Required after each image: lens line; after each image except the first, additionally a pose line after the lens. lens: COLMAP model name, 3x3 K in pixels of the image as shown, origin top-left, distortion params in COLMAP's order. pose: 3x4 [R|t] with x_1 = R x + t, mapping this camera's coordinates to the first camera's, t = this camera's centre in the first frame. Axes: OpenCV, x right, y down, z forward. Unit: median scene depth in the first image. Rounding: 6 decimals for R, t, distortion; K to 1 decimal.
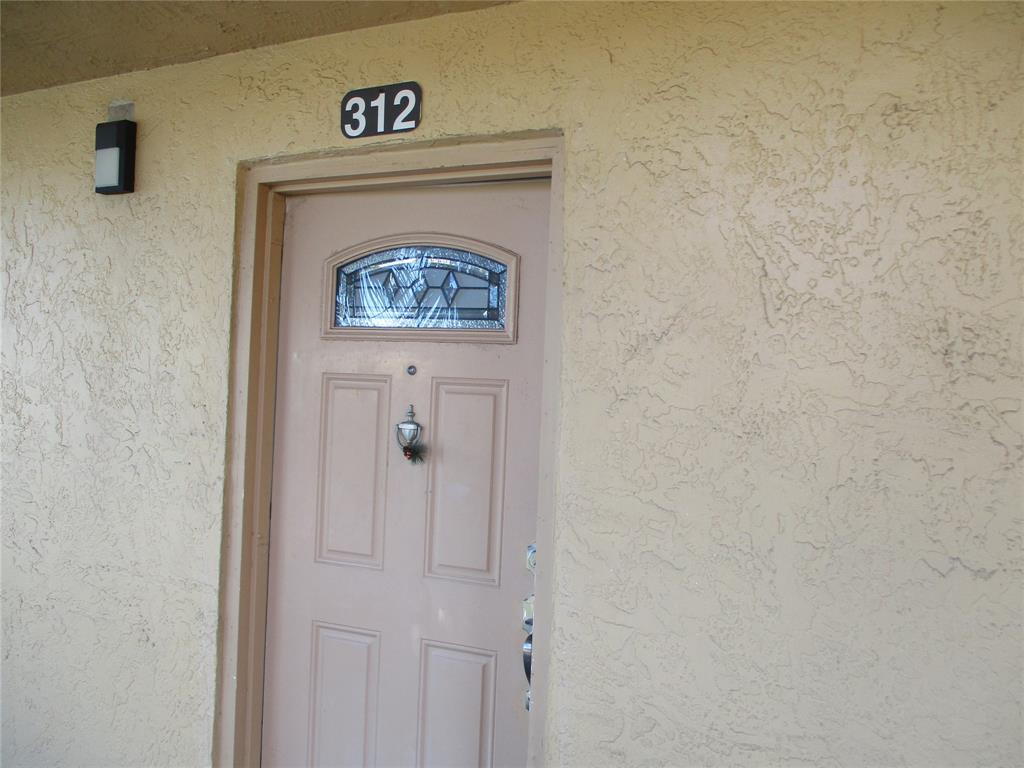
lens RADIAL K [[845.7, 0, 513.6], [0, 845.7, 387.3], [0, 0, 1]] dist [-0.017781, 0.003450]
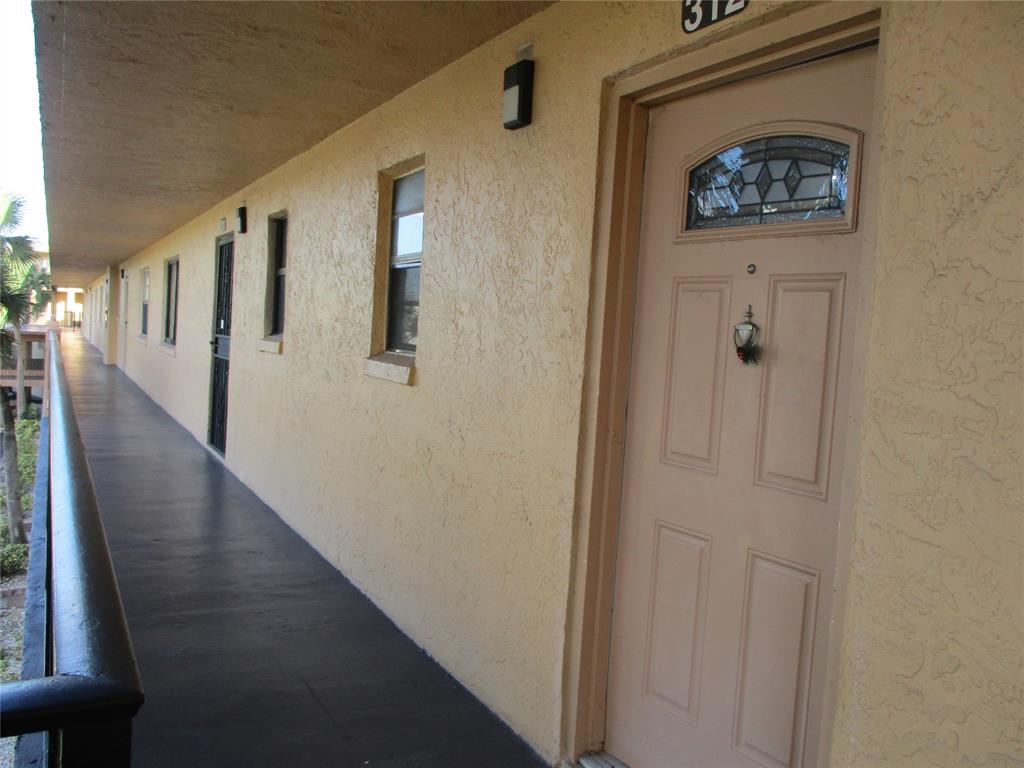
lens RADIAL K [[845.7, 0, 517.3], [0, 845.7, 378.0], [0, 0, 1]] dist [-0.017781, 0.003450]
pose [[0.825453, 0.043101, -0.562824, 0.204757], [-0.032361, 0.999054, 0.029046, 0.084265], [0.563543, -0.005762, 0.826067, 0.058459]]
